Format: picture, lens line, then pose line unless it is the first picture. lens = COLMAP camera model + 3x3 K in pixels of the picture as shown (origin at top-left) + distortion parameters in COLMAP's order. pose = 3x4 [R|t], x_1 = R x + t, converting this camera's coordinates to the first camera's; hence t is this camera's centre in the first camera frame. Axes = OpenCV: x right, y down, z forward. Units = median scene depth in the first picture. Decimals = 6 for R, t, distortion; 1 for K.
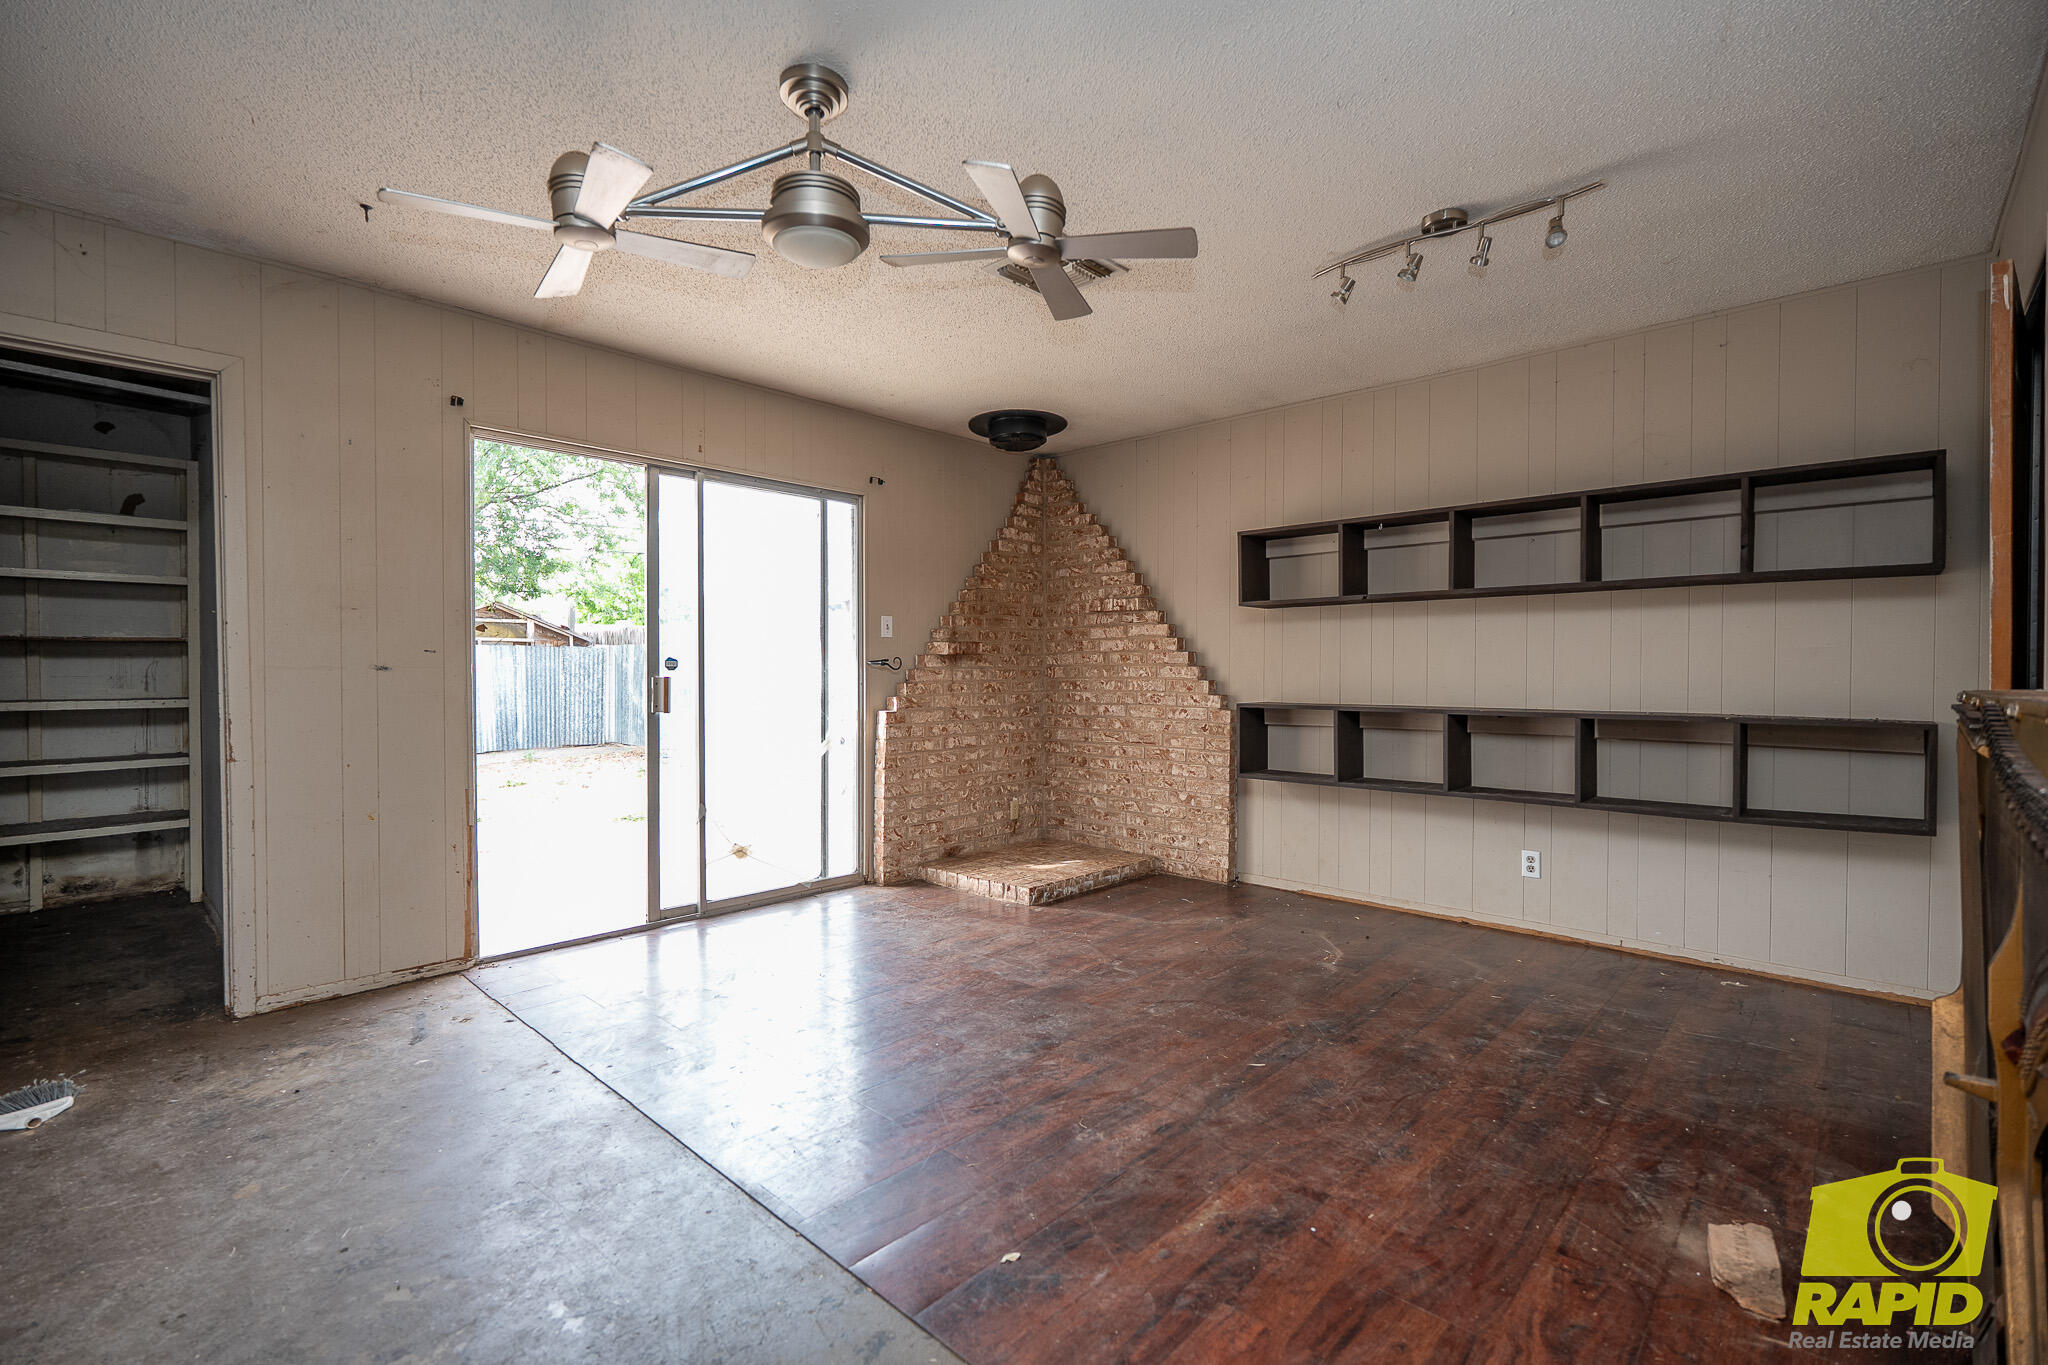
lens RADIAL K [[896.0, 0, 1029.4], [0, 896.0, 684.7], [0, 0, 1]] dist [-0.007726, 0.001601]
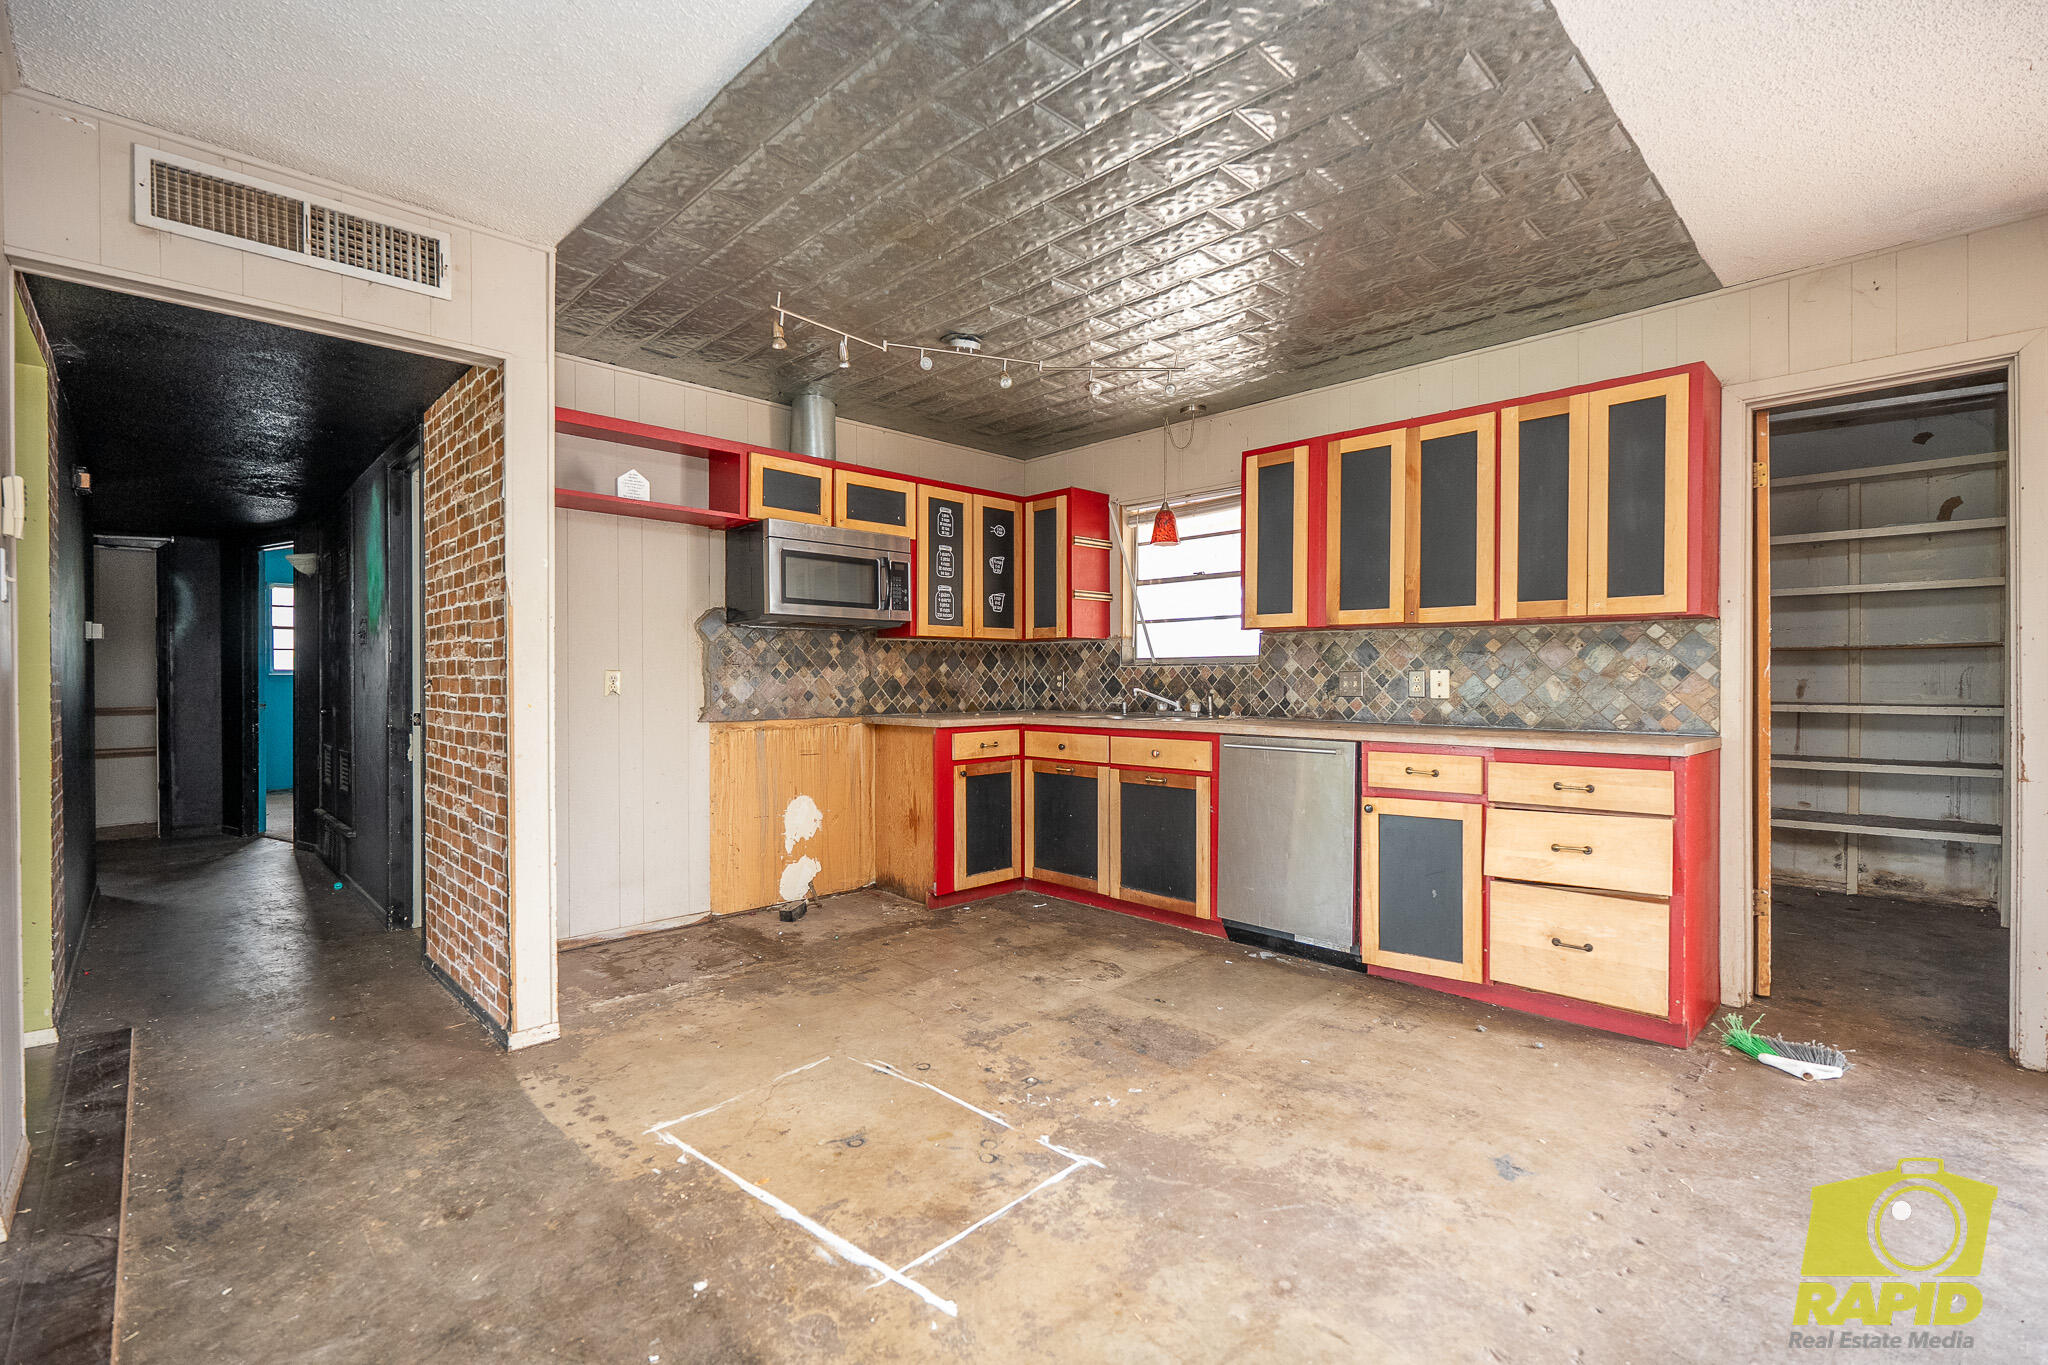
lens RADIAL K [[896.0, 0, 1016.1], [0, 896.0, 683.2], [0, 0, 1]] dist [-0.007726, 0.001601]
pose [[-0.053722, 0.008857, -0.998517, 0.038688], [-0.011361, 0.999891, 0.009480, -0.006419], [0.998491, 0.011854, -0.053615, 0.020023]]
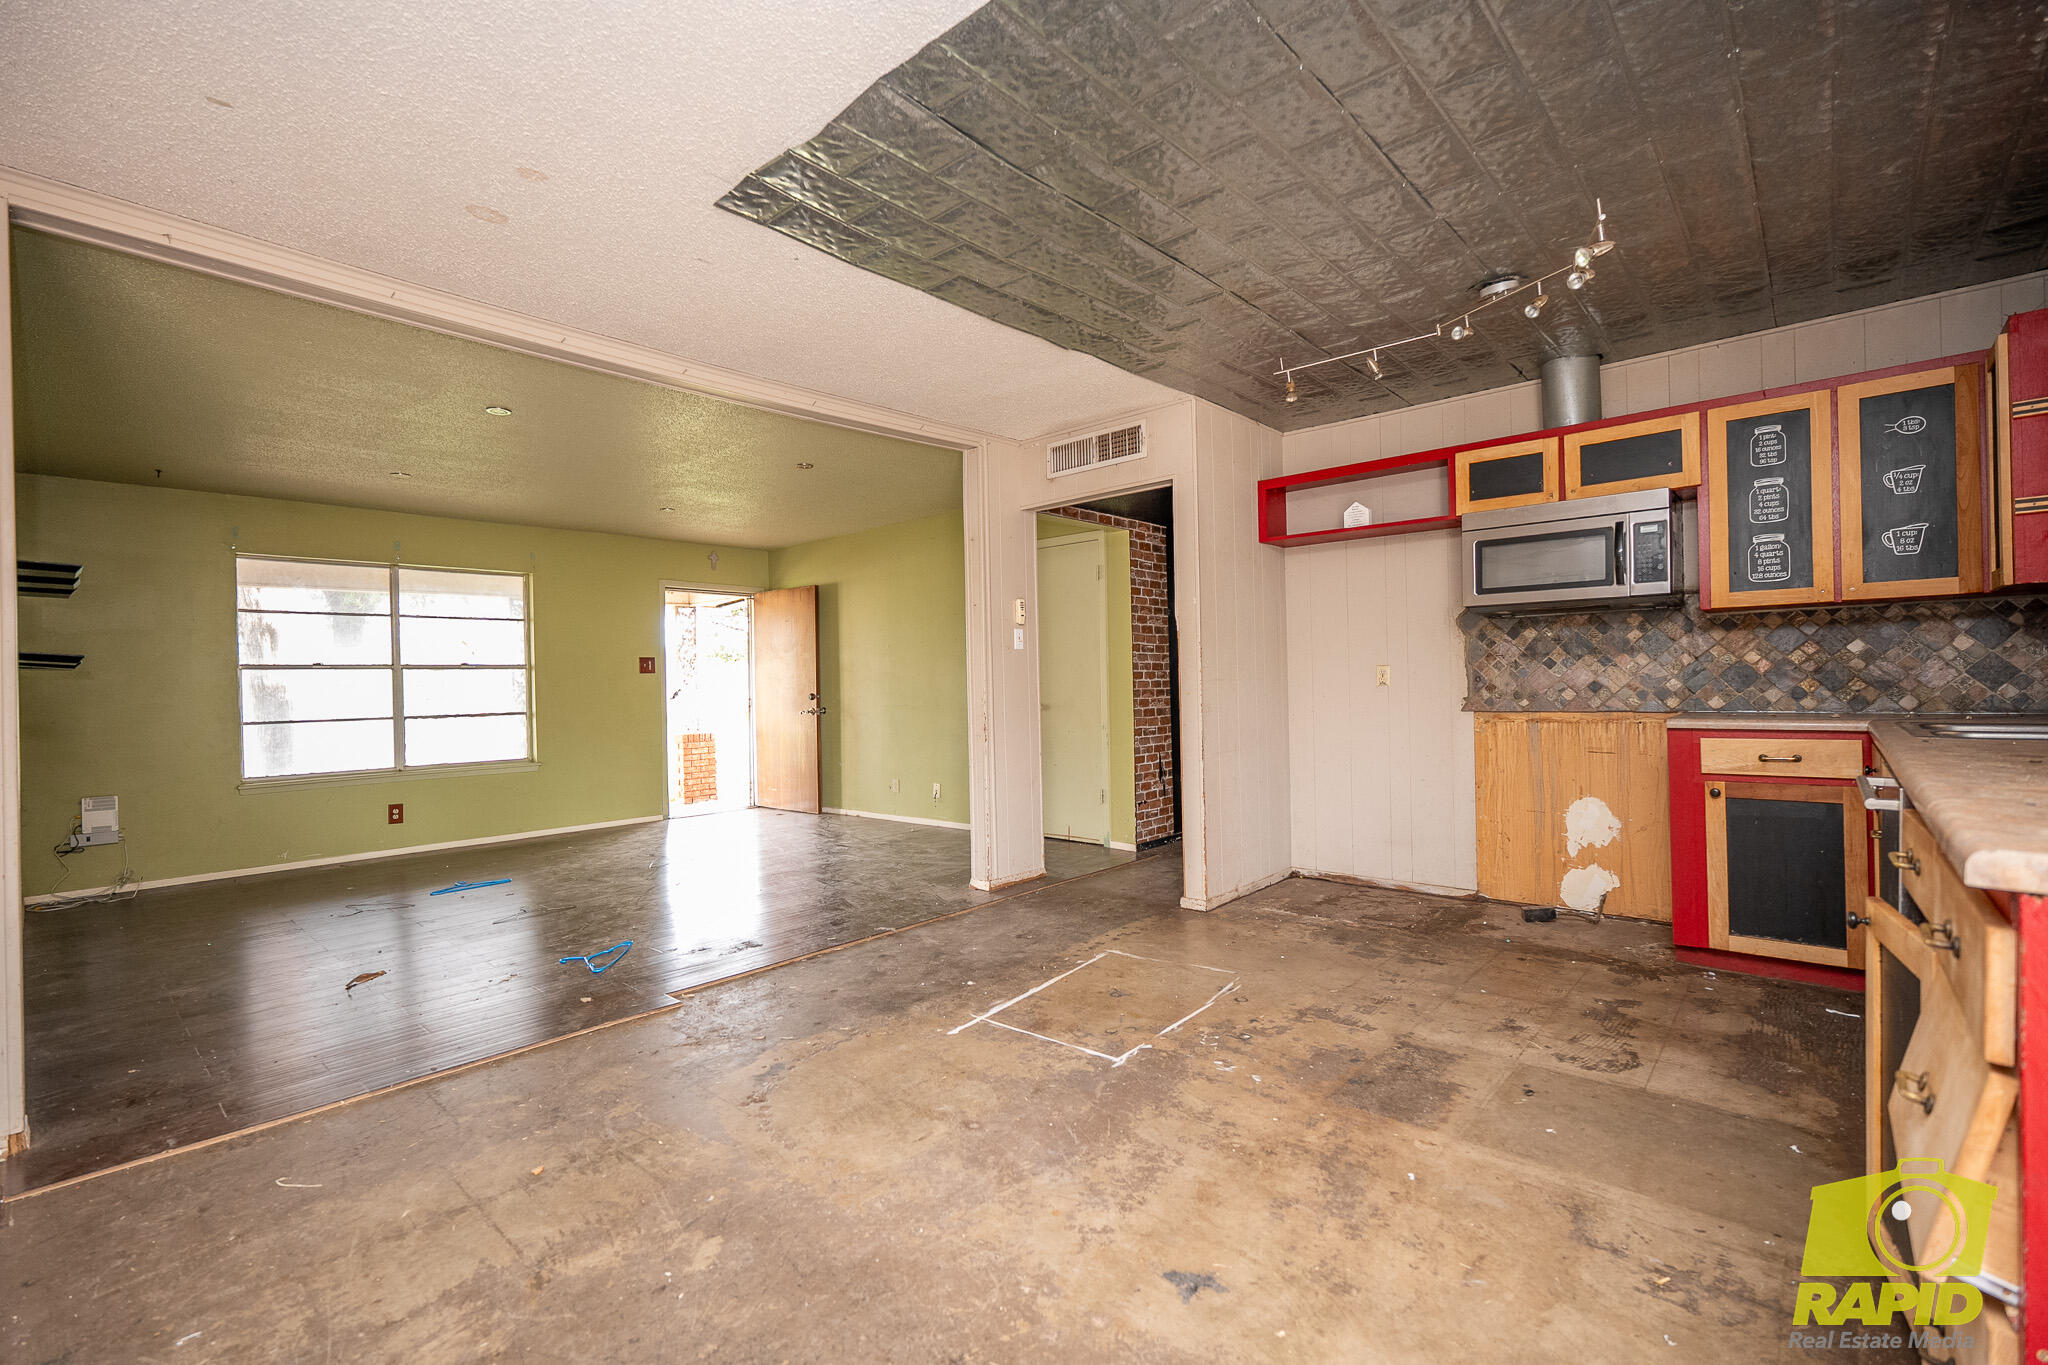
lens RADIAL K [[896.0, 0, 1028.5], [0, 896.0, 687.3], [0, 0, 1]] dist [-0.007726, 0.001601]
pose [[-0.999496, 0.024736, -0.019891, -0.557983], [0.024365, 0.999529, 0.018668, -0.011962], [0.020344, 0.018174, -0.999628, 0.905608]]
